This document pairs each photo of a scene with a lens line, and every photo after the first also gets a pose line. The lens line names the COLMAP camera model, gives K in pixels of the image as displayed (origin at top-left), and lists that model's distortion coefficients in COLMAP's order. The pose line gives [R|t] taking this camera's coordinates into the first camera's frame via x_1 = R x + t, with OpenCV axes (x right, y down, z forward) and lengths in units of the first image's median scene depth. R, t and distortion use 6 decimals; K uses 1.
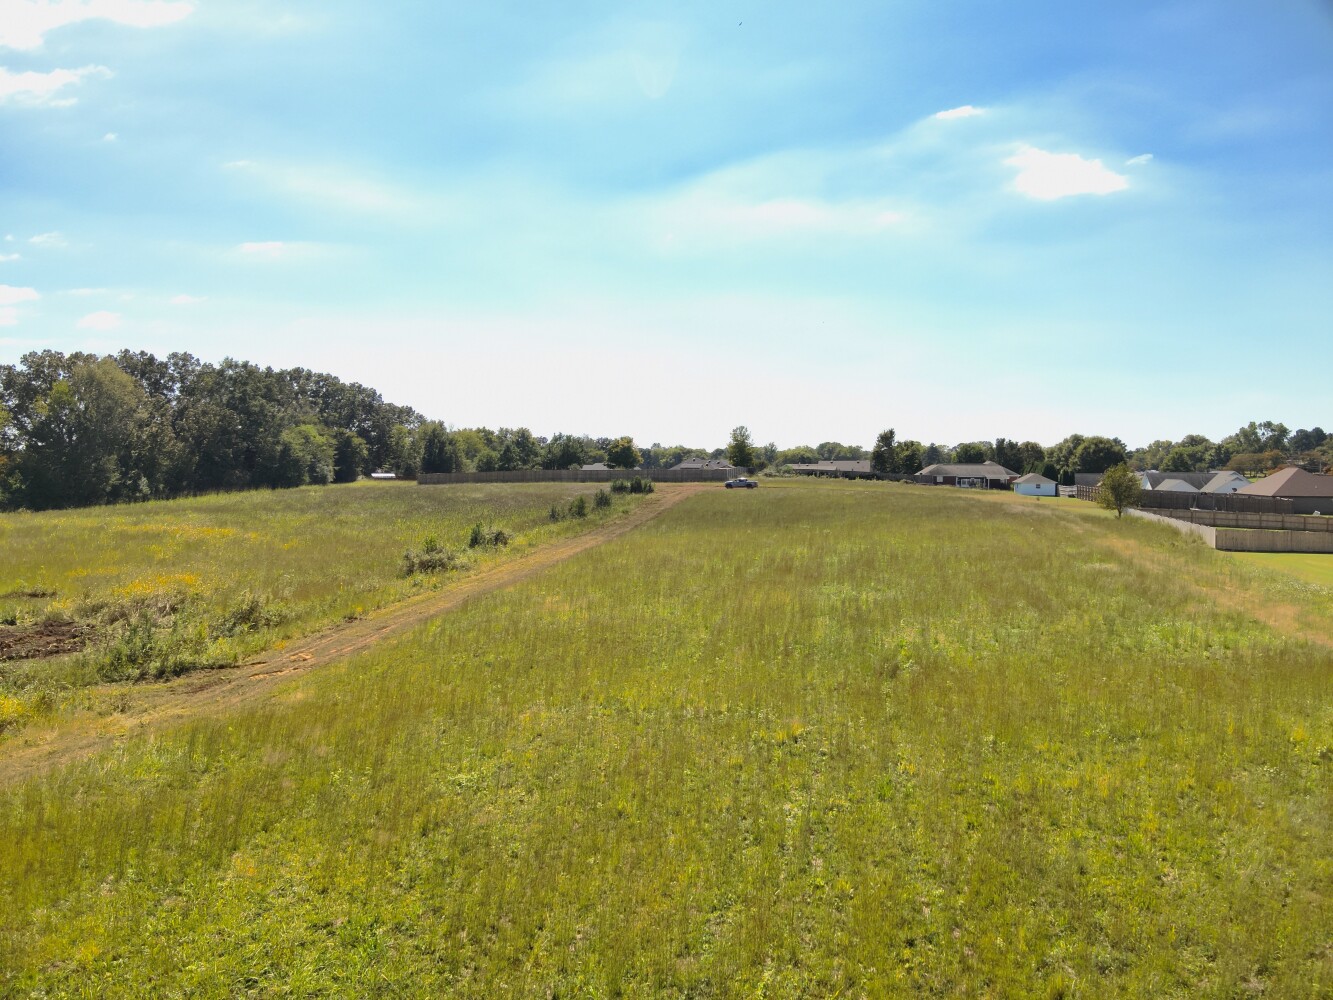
lens RADIAL K [[972.1, 0, 659.2], [0, 972.1, 513.4], [0, 0, 1]] dist [0.179863, -0.341642]
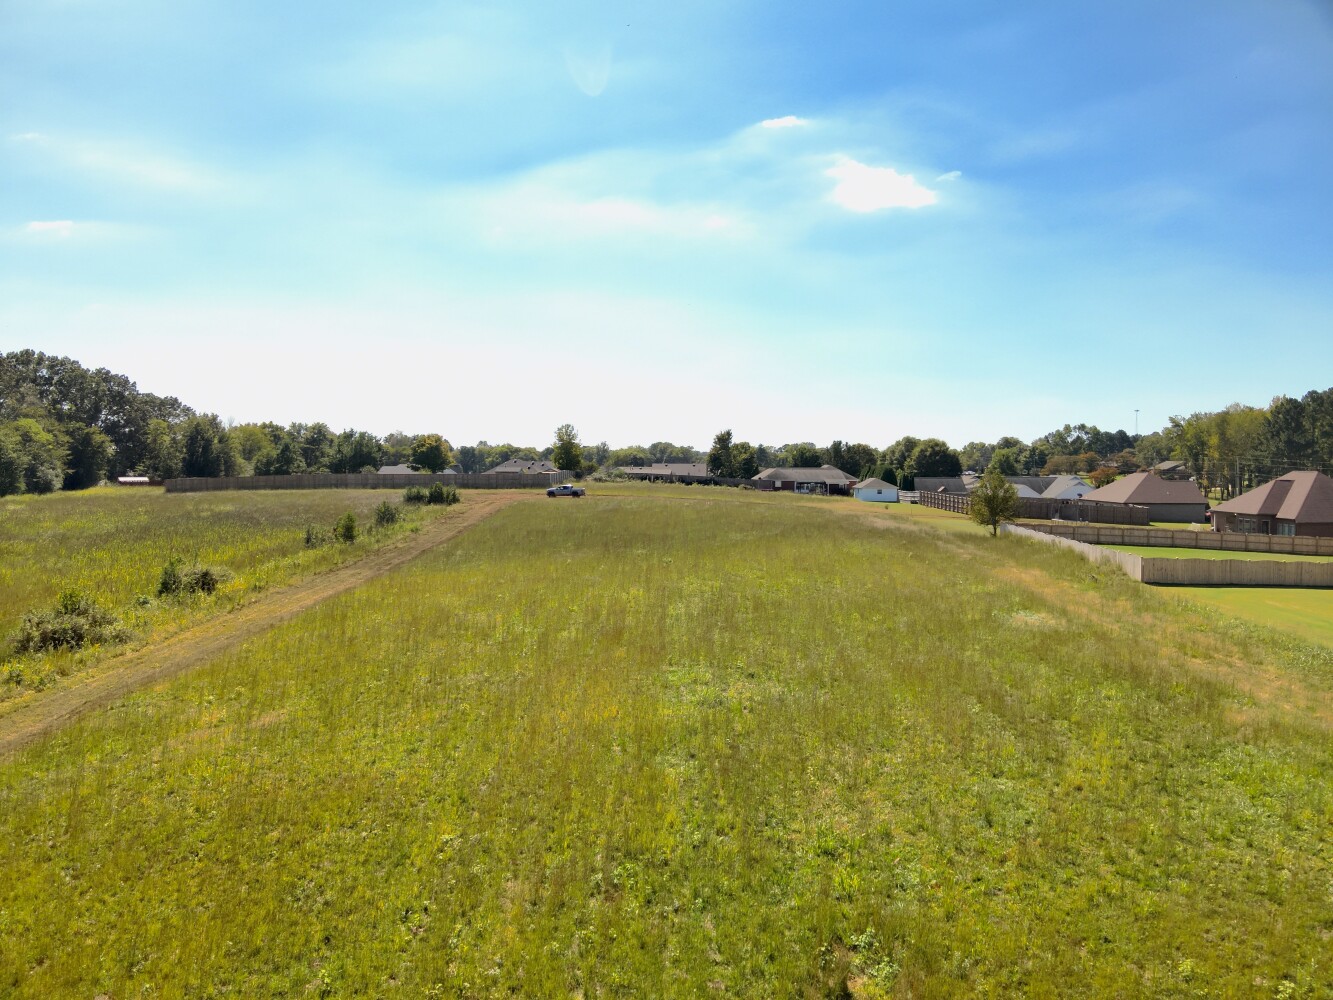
lens RADIAL K [[972.1, 0, 659.2], [0, 972.1, 513.4], [0, 0, 1]] dist [0.179863, -0.341642]
pose [[0.985468, -0.006891, 0.169720, 0.016128], [0.006622, 0.999976, 0.002154, -0.010120], [-0.169730, -0.000999, 0.985490, 0.113145]]
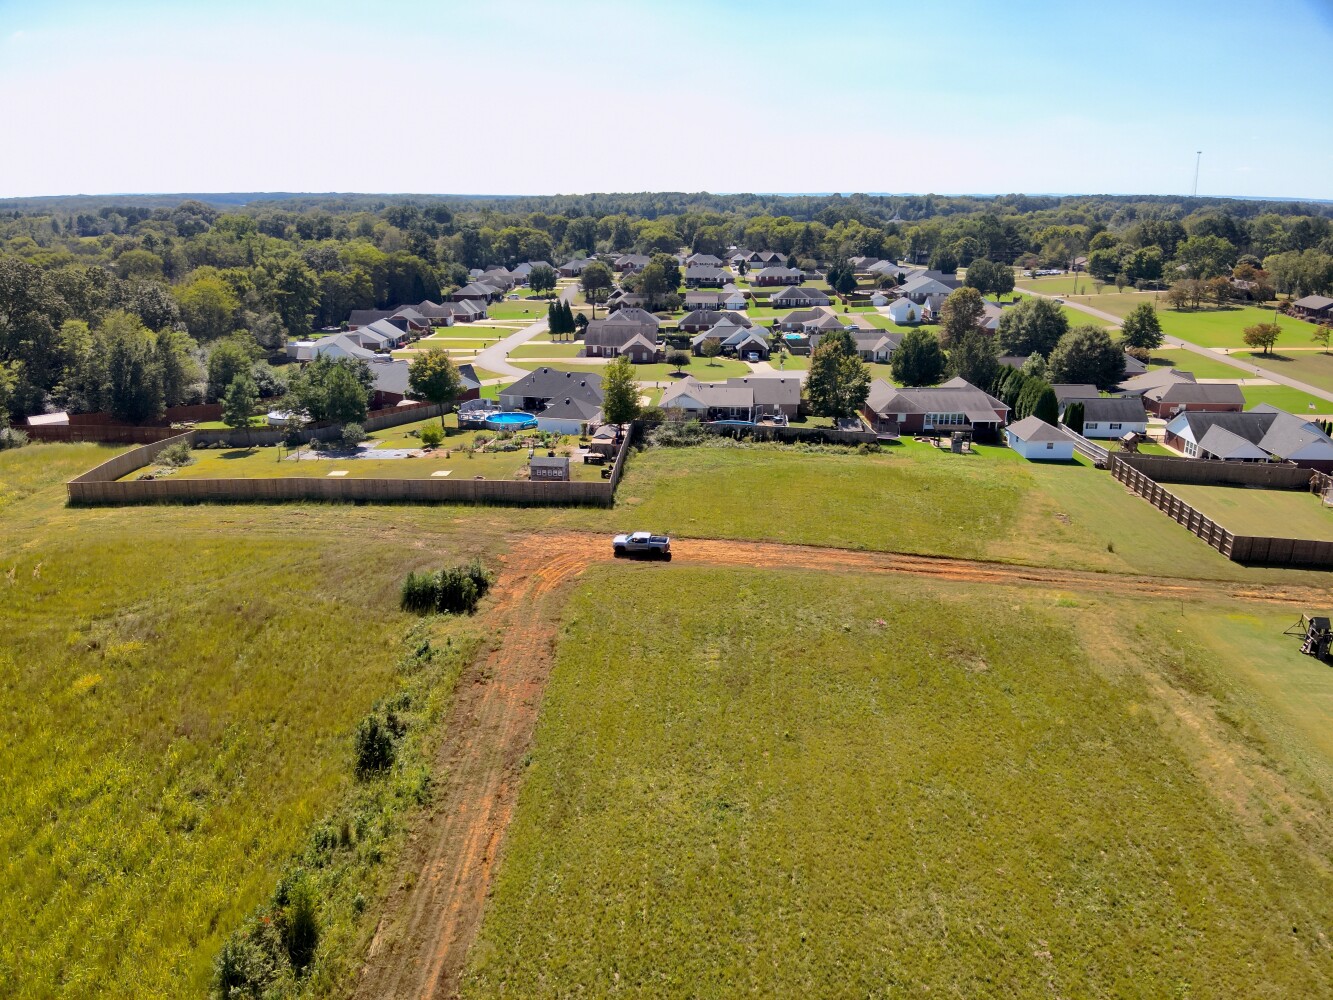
lens RADIAL K [[972.1, 0, 659.2], [0, 972.1, 513.4], [0, 0, 1]] dist [0.179863, -0.341642]
pose [[0.987104, -0.050987, 0.151745, 0.006588], [0.009616, 0.965095, 0.261725, -0.162948], [-0.159792, -0.256890, 0.953139, 0.368148]]
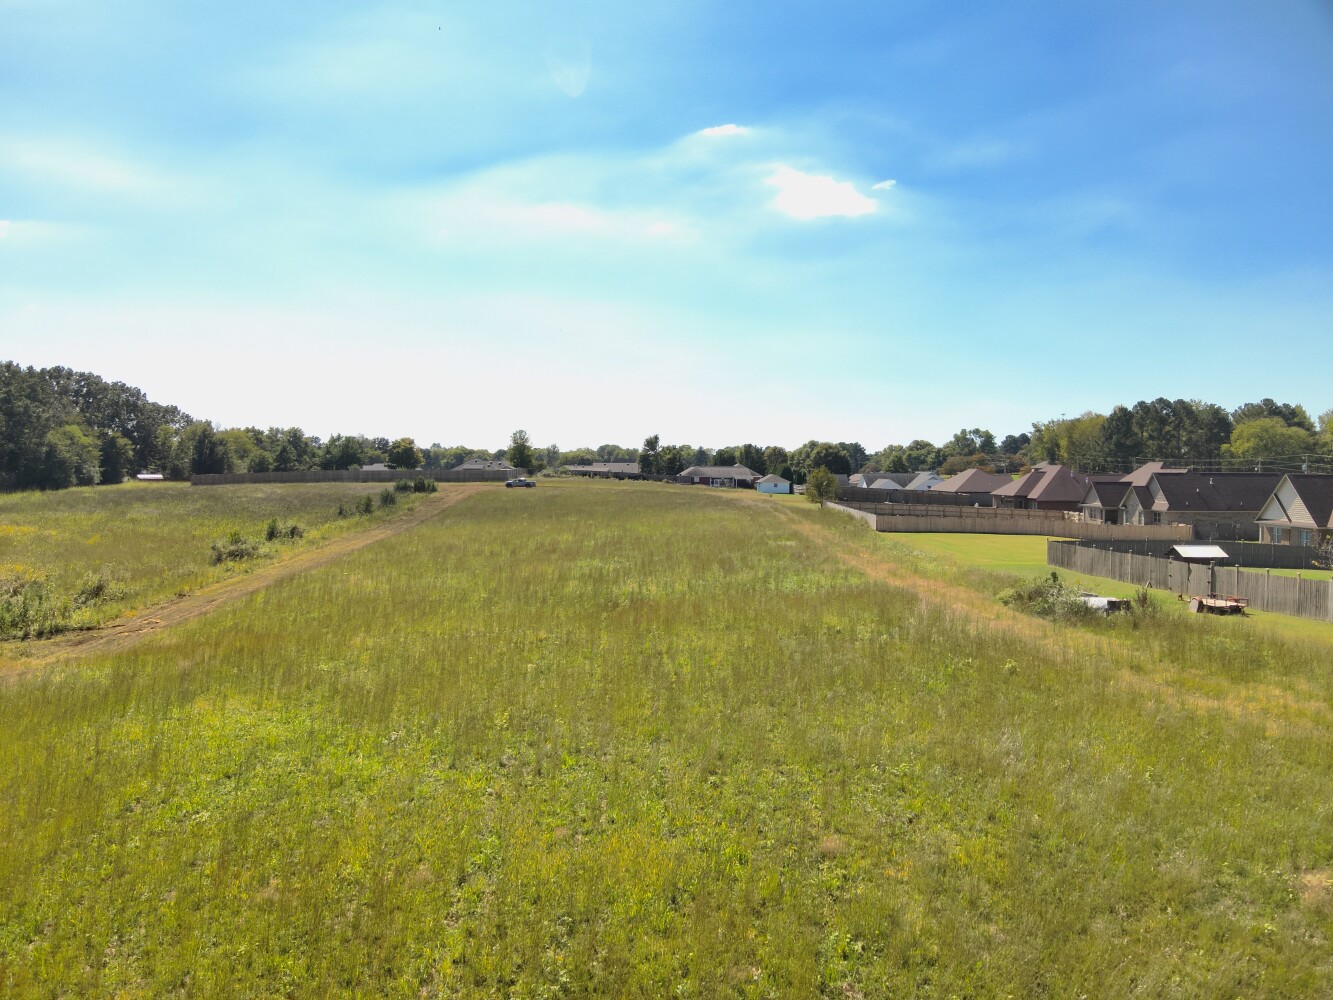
lens RADIAL K [[972.1, 0, 659.2], [0, 972.1, 513.4], [0, 0, 1]] dist [0.179863, -0.341642]
pose [[0.975868, -0.010538, 0.218107, -0.002565], [0.010769, 0.999942, 0.000133, 0.004005], [-0.218095, 0.002219, 0.975925, -0.087538]]
